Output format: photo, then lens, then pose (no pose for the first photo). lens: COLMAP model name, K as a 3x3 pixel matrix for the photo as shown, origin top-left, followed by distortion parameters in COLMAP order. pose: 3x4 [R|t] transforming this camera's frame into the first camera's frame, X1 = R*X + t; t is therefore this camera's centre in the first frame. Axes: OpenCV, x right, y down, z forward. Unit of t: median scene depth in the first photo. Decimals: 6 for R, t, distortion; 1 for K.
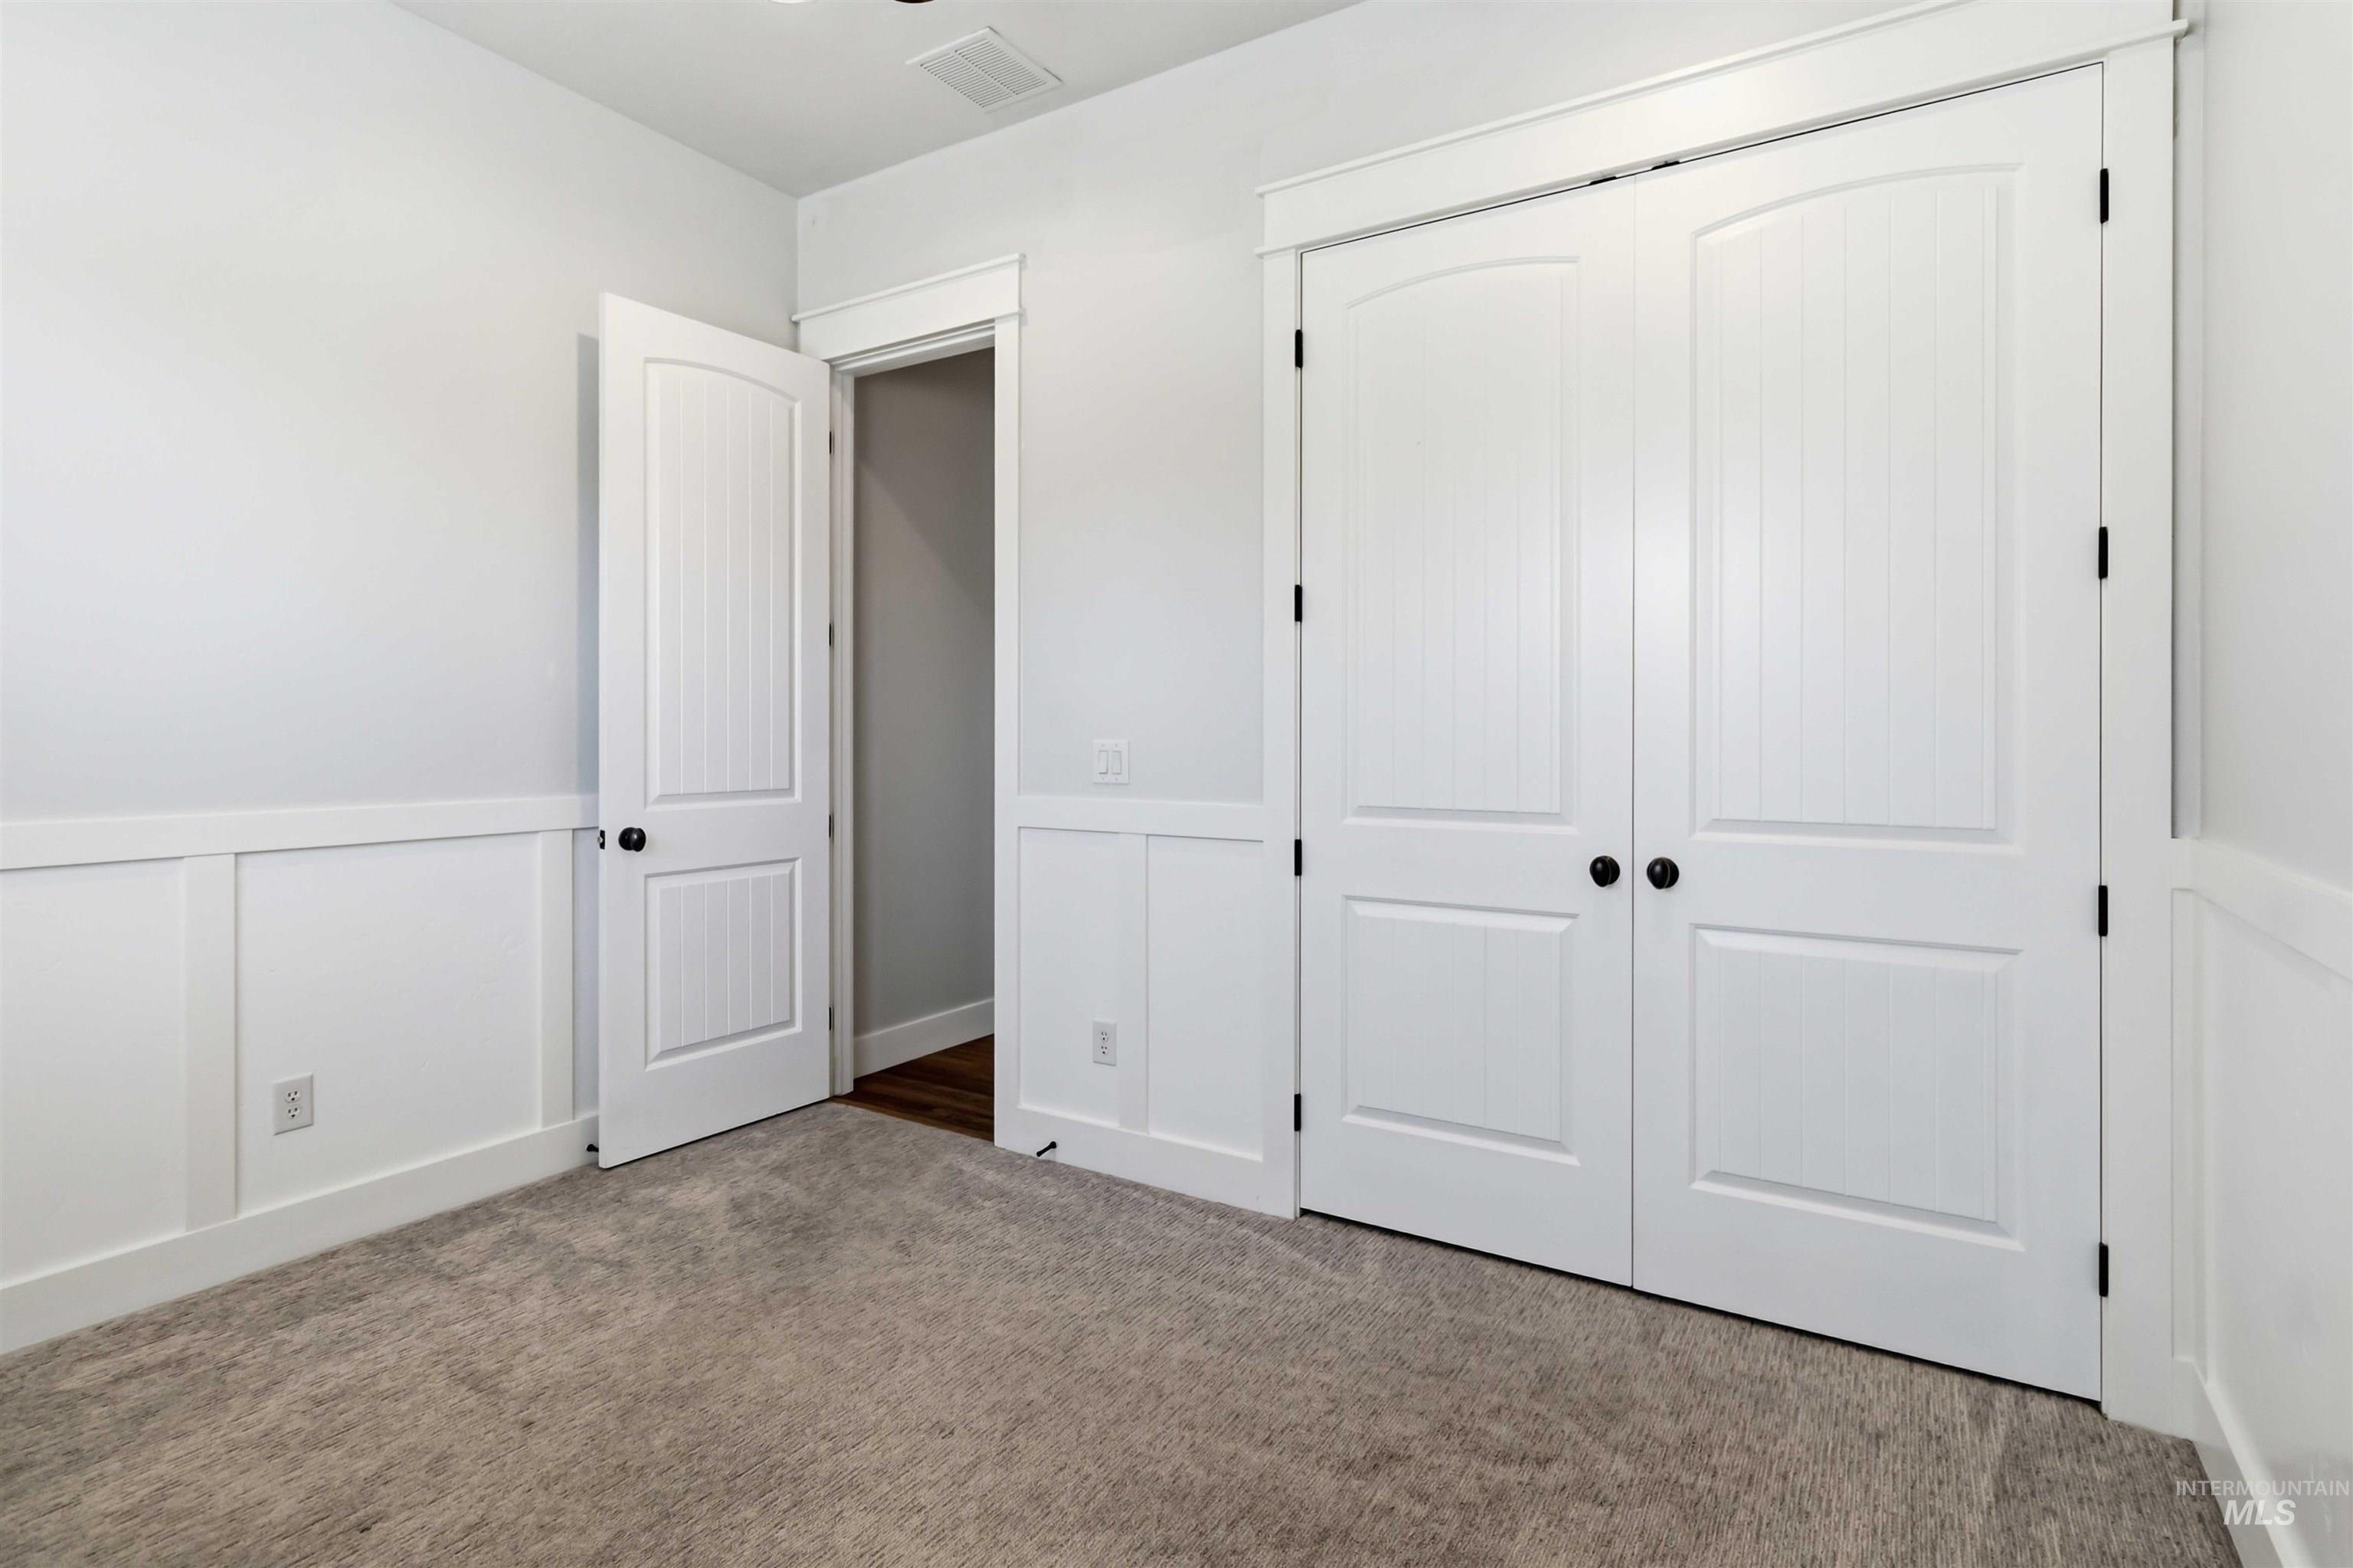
lens RADIAL K [[1147.2, 0, 1279.1], [0, 1147.2, 736.5], [0, 0, 1]] dist [0.000258, -0.000568]
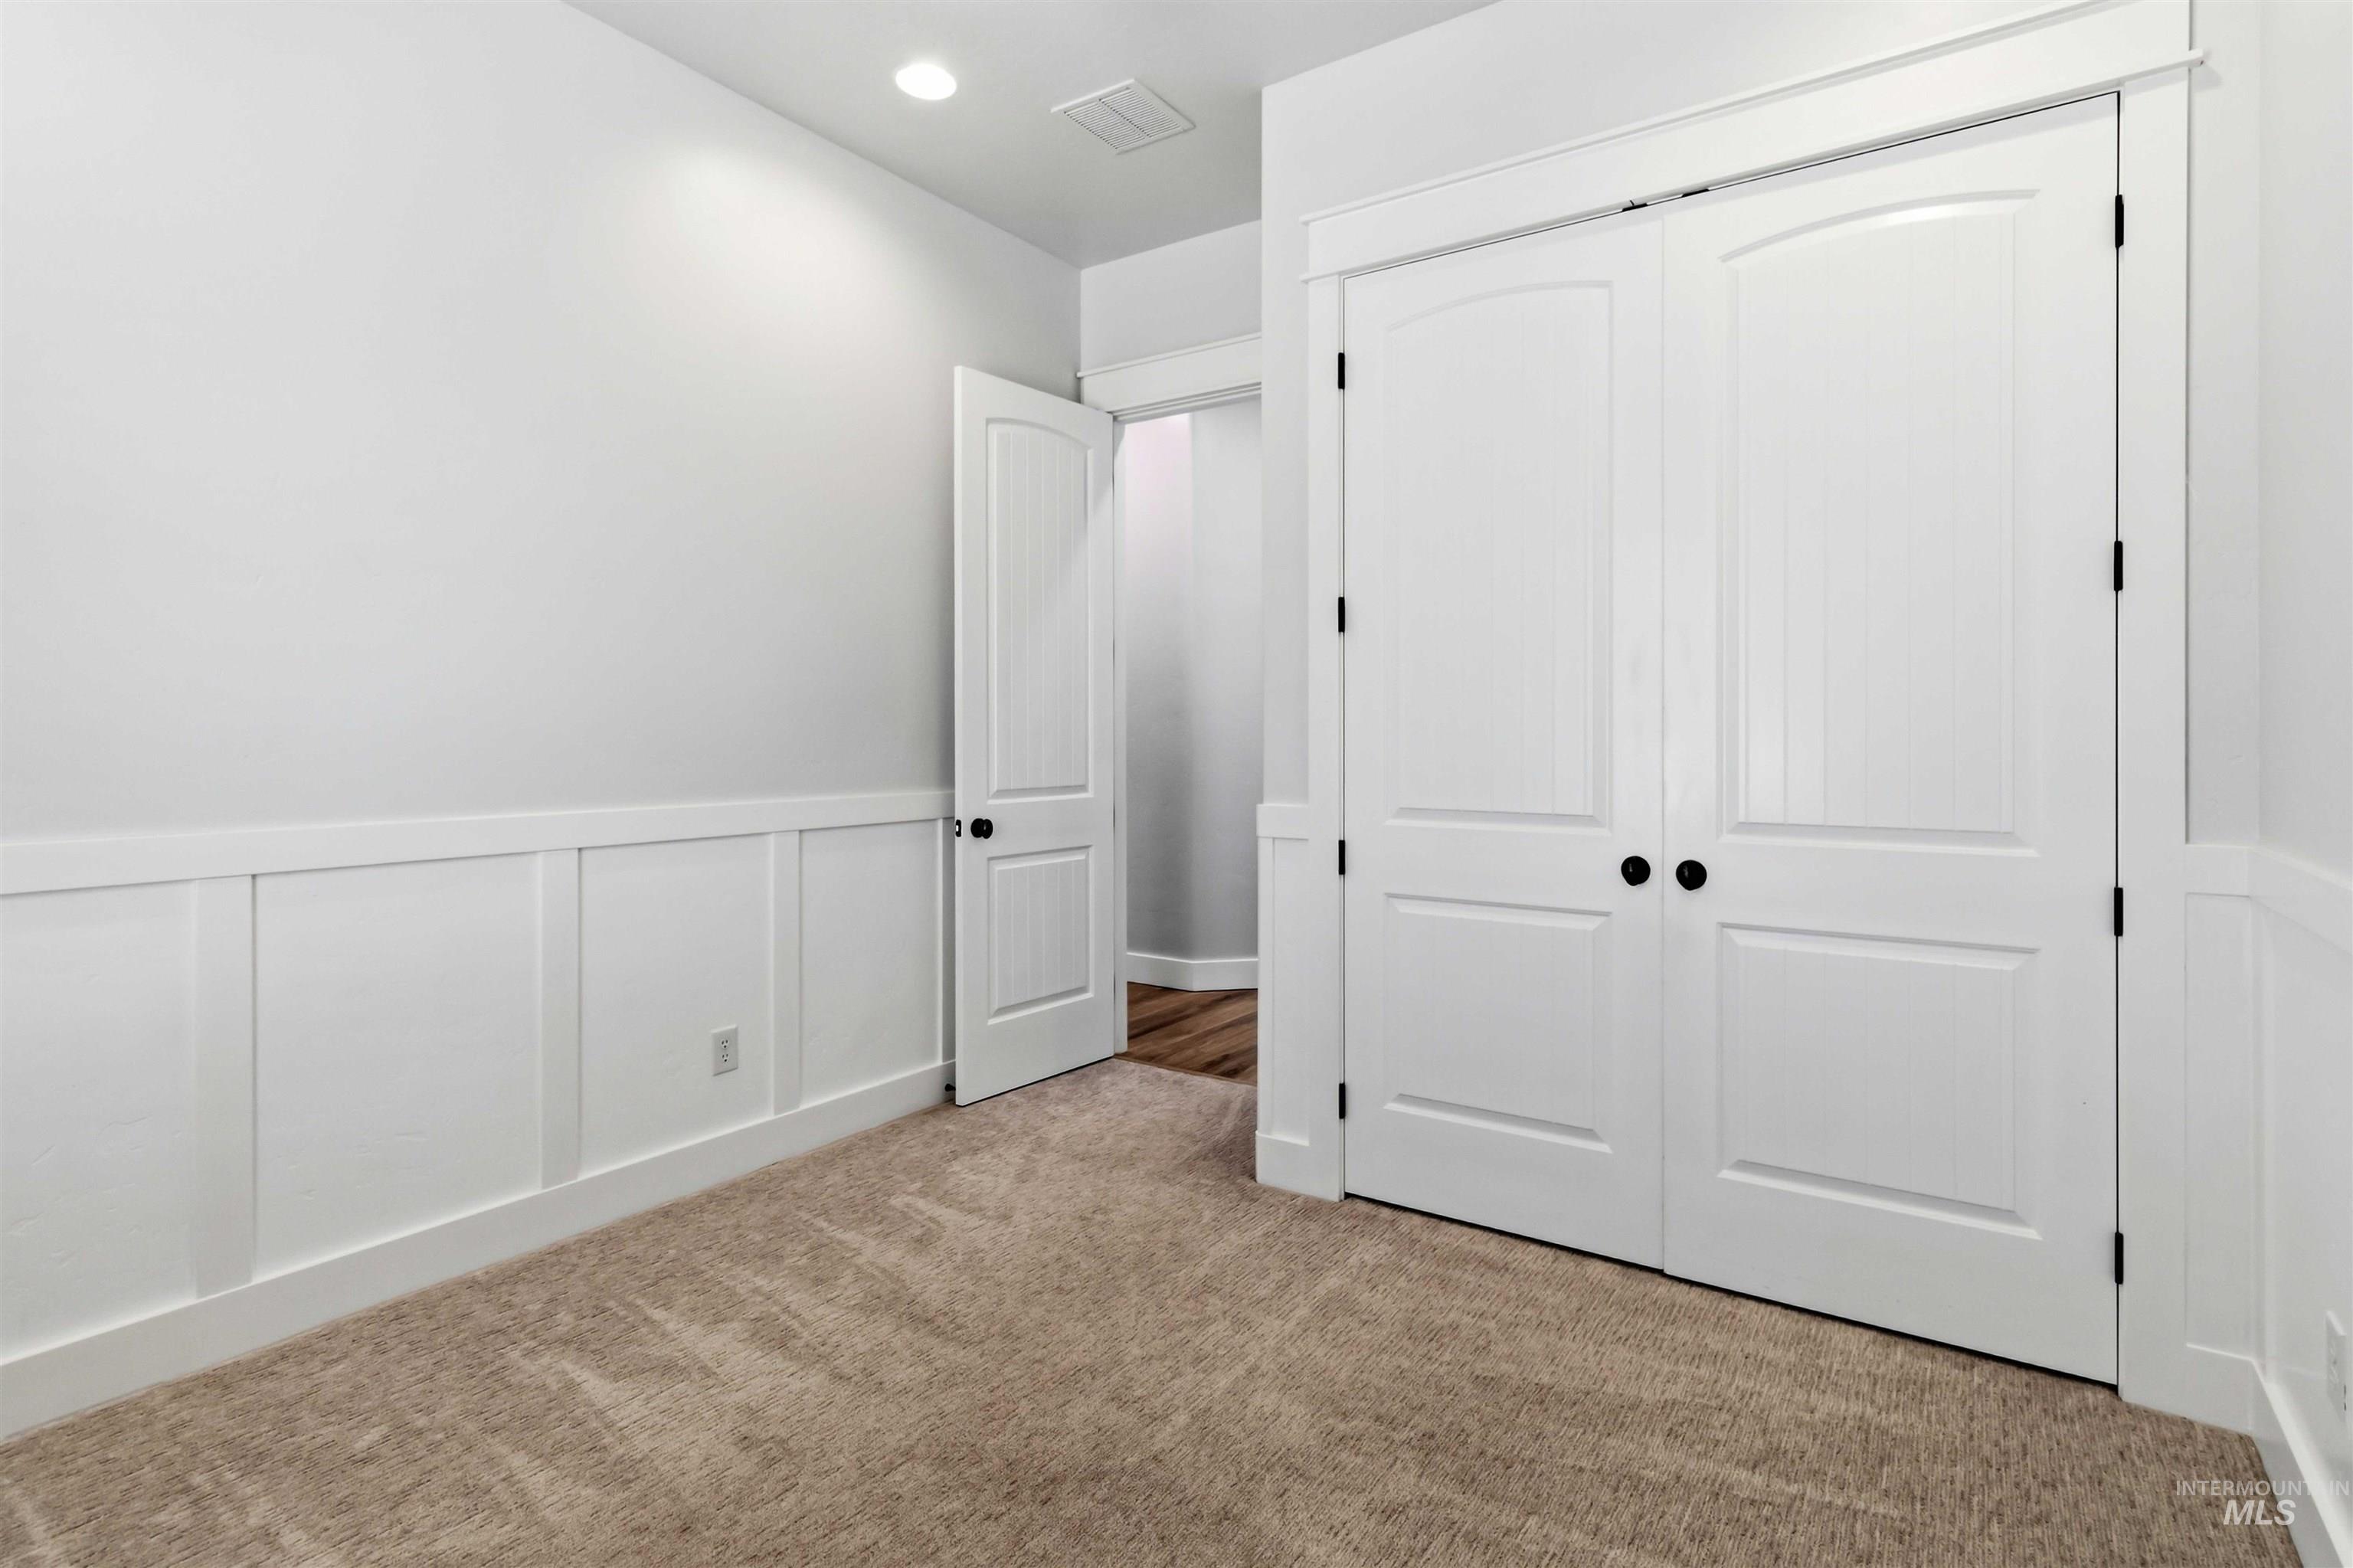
lens RADIAL K [[1147.2, 0, 1200.3], [0, 1147.2, 742.8], [0, 0, 1]] dist [0.000258, -0.000568]
pose [[0.999871, 0.003216, -0.015757, -0.098243], [-0.003200, 0.999994, 0.001029, 0.000373], [0.015760, -0.000979, 0.999875, -0.050317]]
